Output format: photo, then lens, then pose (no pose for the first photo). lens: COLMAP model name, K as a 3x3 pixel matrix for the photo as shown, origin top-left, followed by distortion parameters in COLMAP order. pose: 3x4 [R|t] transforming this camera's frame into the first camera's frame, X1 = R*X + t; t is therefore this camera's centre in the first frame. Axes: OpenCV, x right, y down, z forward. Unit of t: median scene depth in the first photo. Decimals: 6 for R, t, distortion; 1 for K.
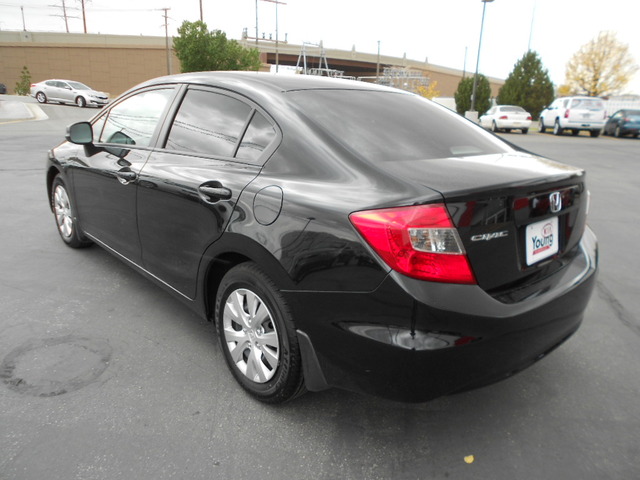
lens RADIAL K [[476.6, 0, 316.5], [0, 476.6, 244.0], [0, 0, 1]] dist [0.049207, 0.002696]
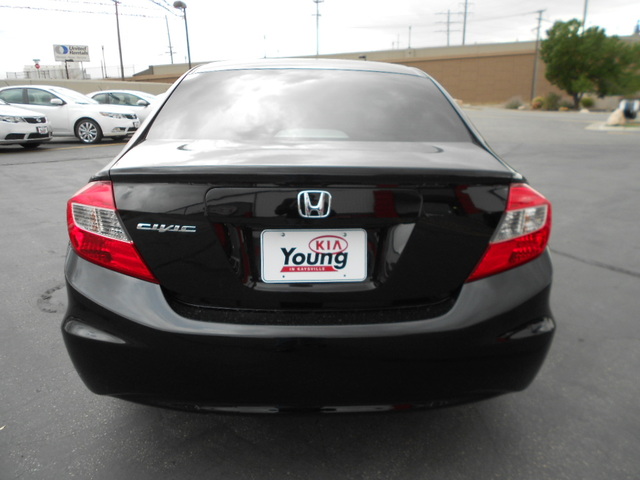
lens RADIAL K [[476.6, 0, 319.9], [0, 476.6, 238.4], [0, 0, 1]] dist [0.049207, 0.002696]
pose [[0.796077, 0.163294, -0.582749, 0.960914], [-0.173537, 0.984067, 0.038686, -0.070386], [0.579781, 0.070332, 0.811731, 0.433733]]
